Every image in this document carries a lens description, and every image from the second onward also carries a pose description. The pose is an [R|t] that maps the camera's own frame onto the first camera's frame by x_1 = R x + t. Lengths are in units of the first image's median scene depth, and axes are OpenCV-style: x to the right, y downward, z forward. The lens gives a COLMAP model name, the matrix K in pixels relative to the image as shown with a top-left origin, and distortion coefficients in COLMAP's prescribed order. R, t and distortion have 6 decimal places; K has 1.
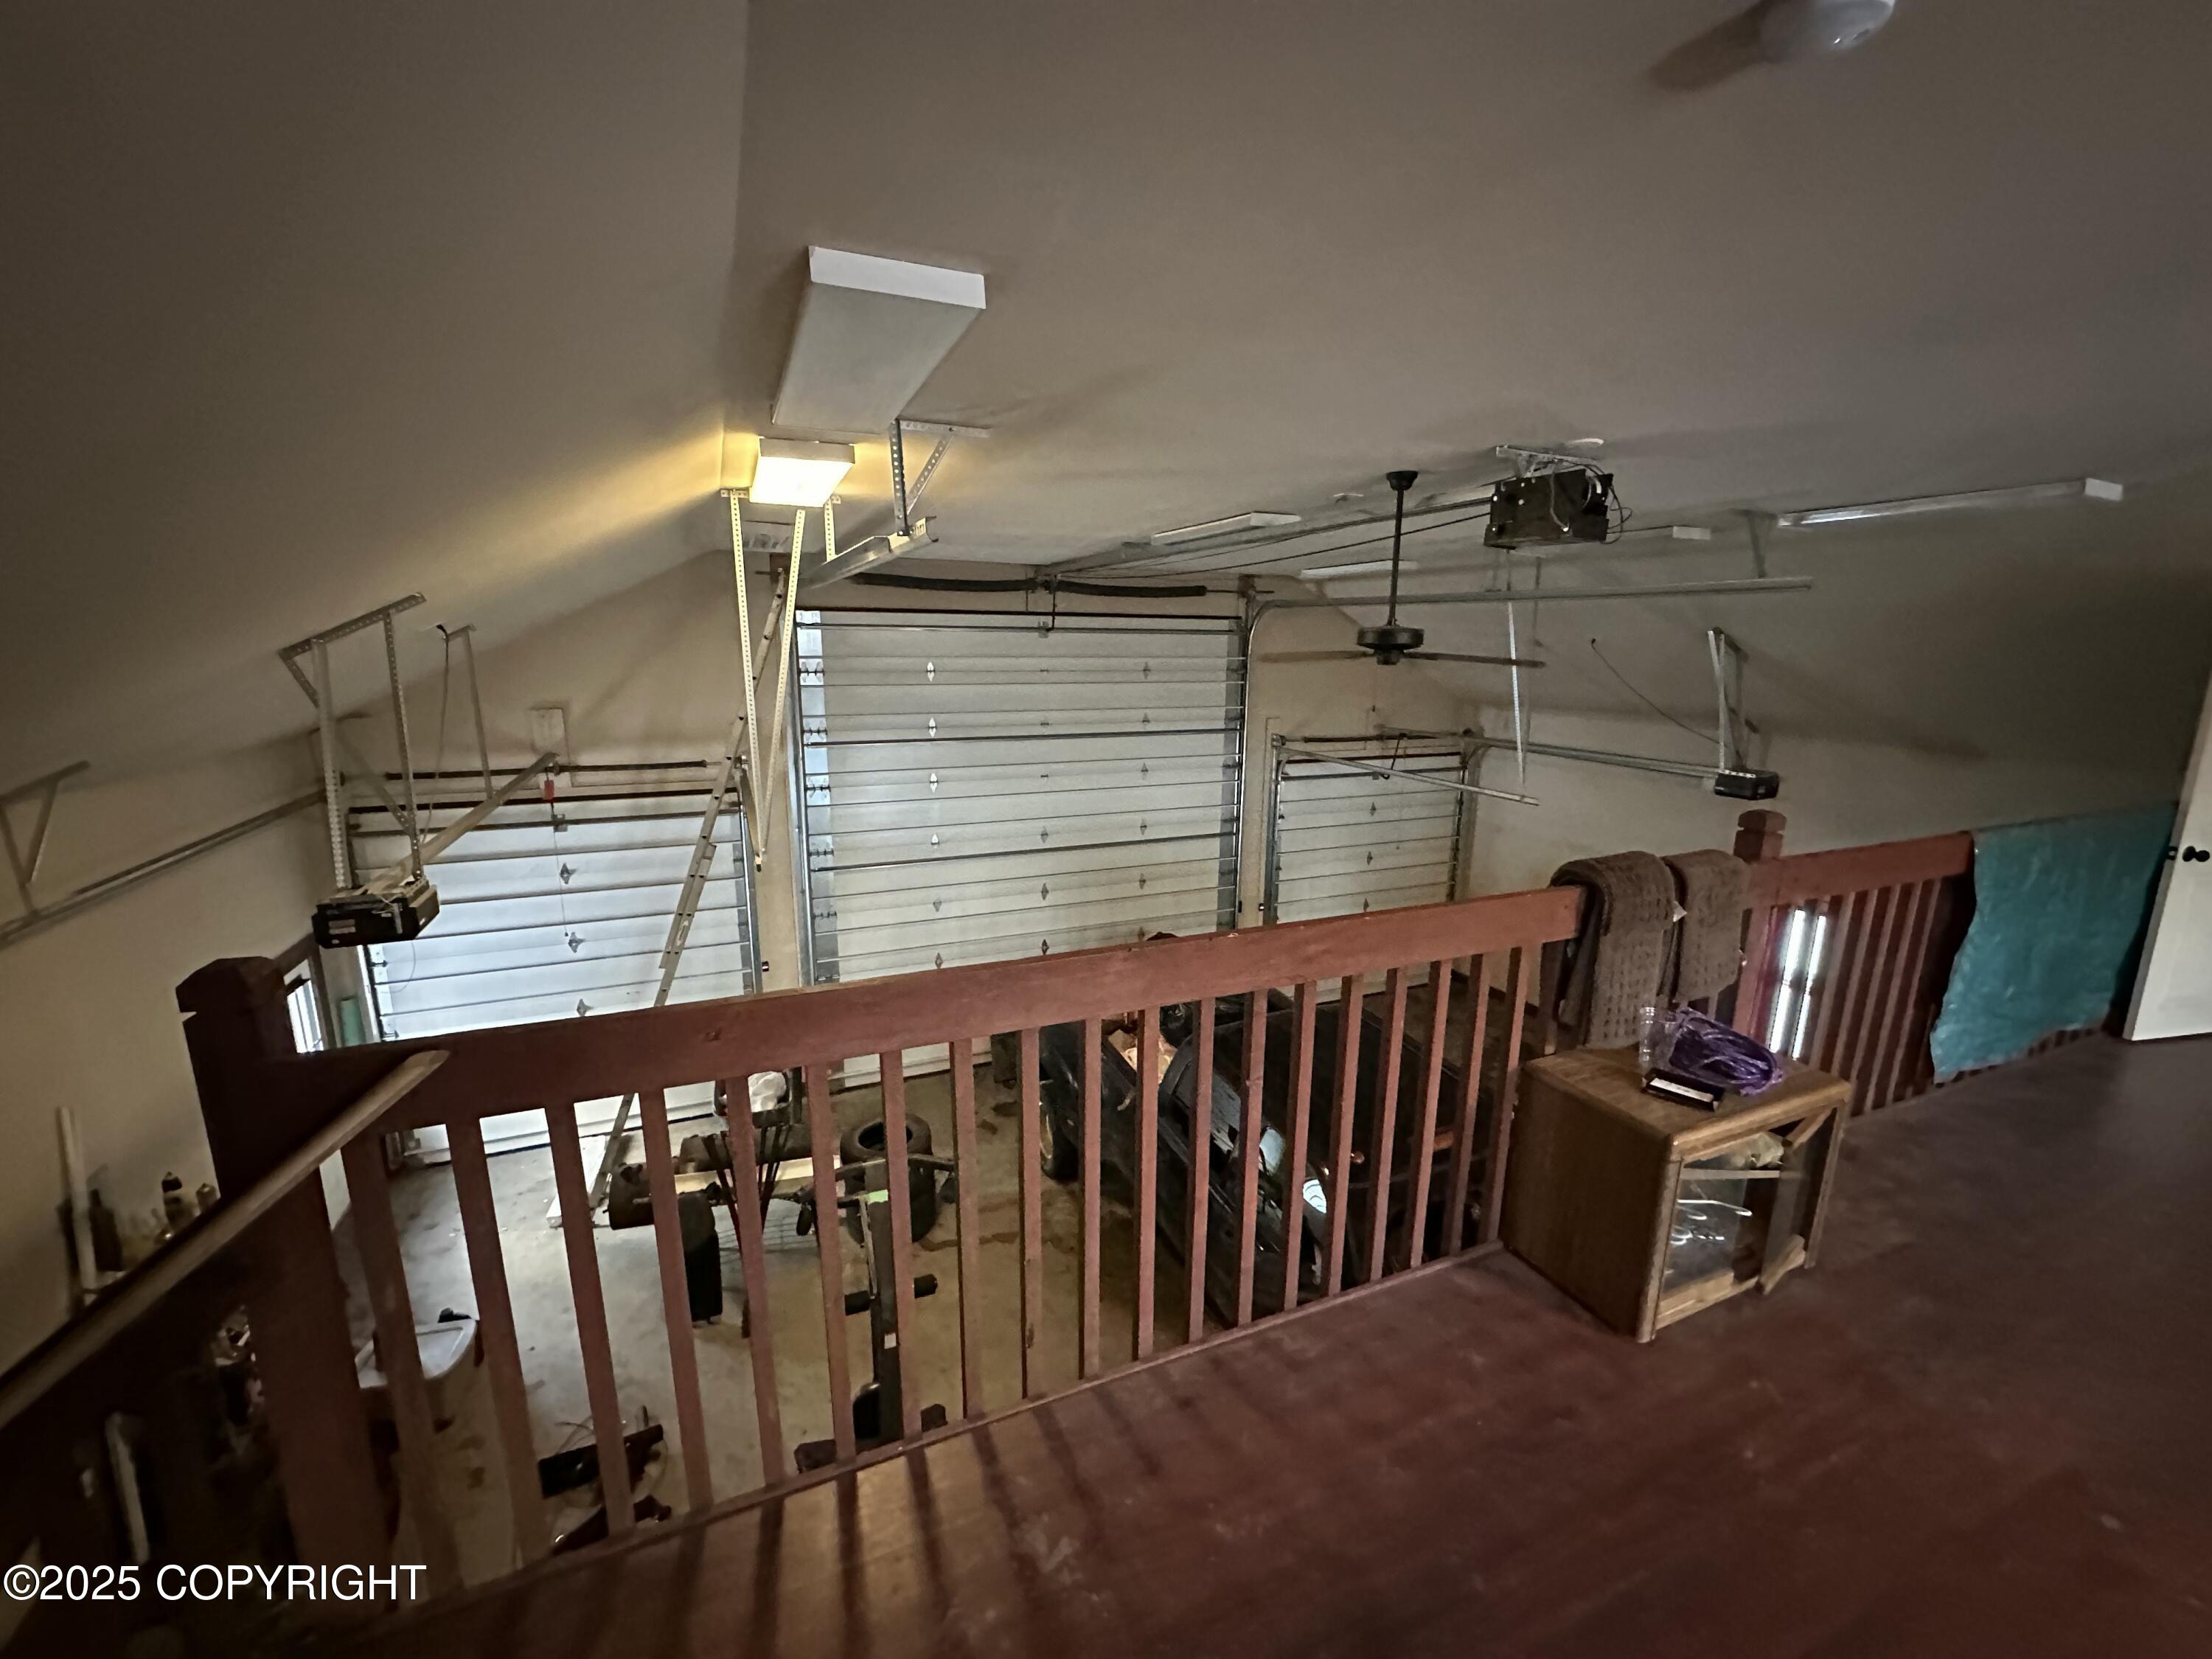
lens RADIAL K [[884.1, 0, 1106.0], [0, 884.1, 829.5], [0, 0, 1]] dist [-0.001357, -0.000239]
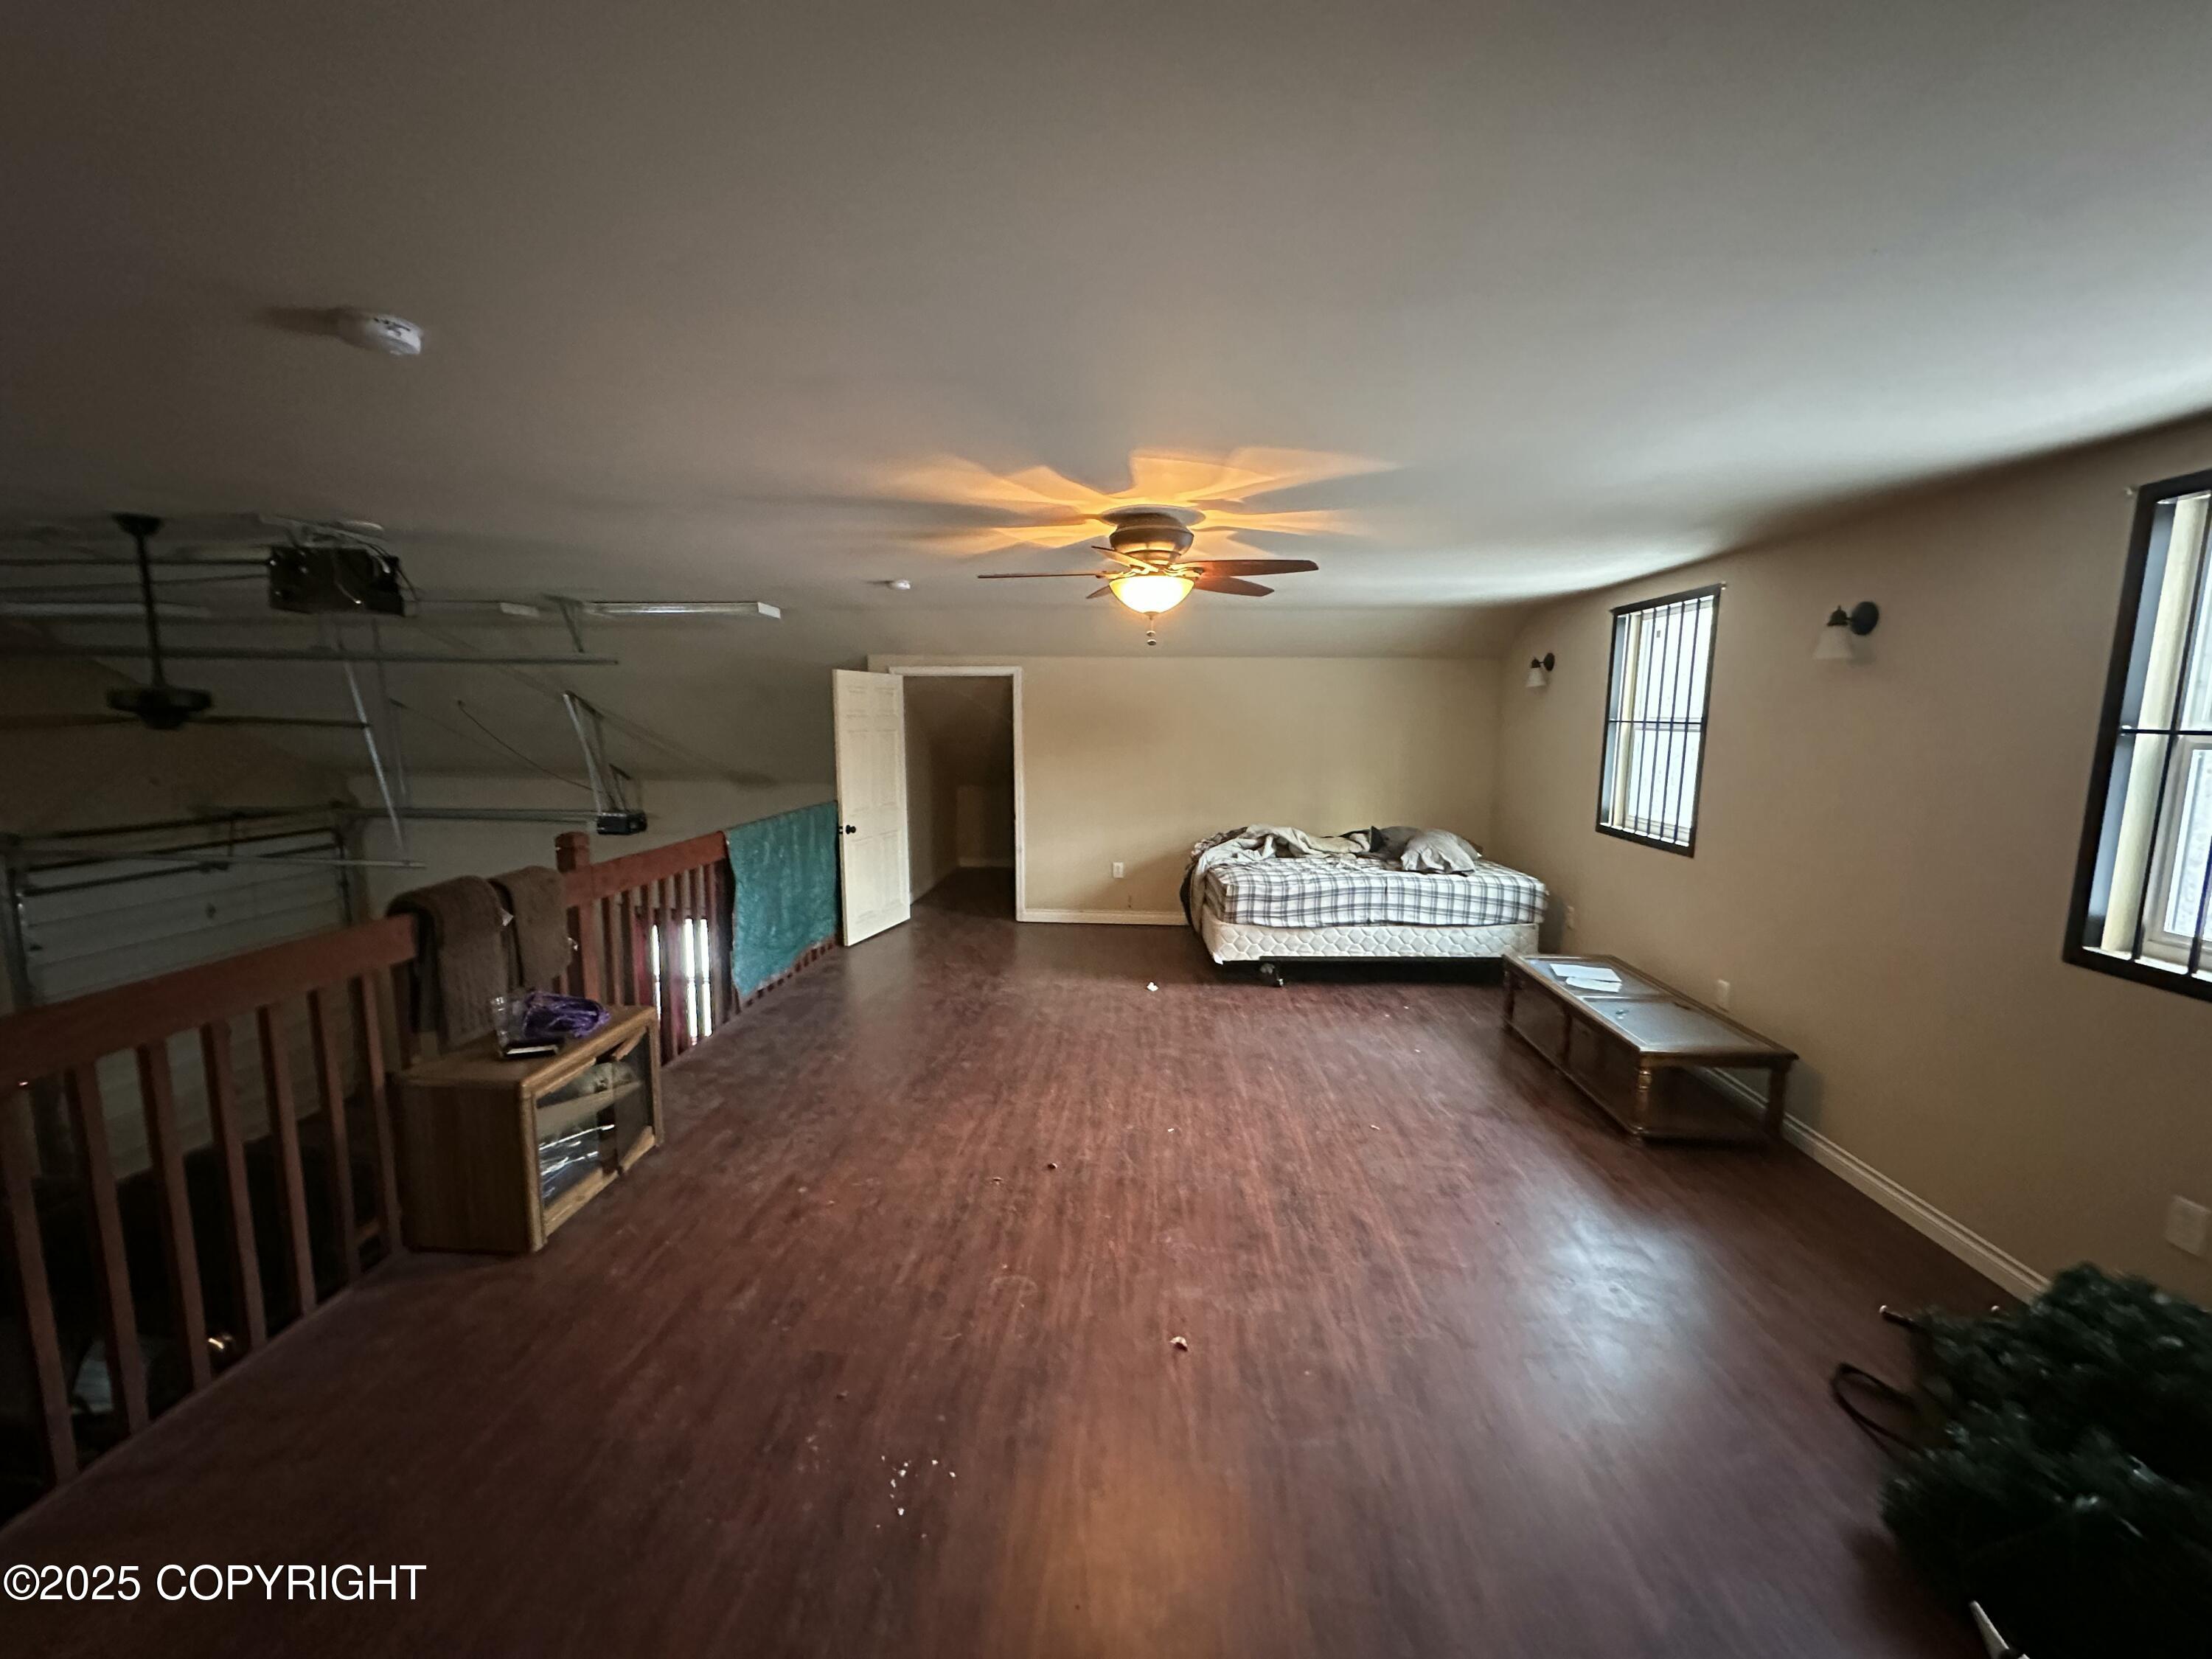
lens RADIAL K [[884.1, 0, 1106.0], [0, 884.1, 829.5], [0, 0, 1]] dist [-0.001357, -0.000239]
pose [[0.462301, -0.121876, 0.878308, -0.037674], [0.179587, 0.982851, 0.041857, 0.051264], [-0.868347, 0.138382, 0.476260, -0.264515]]
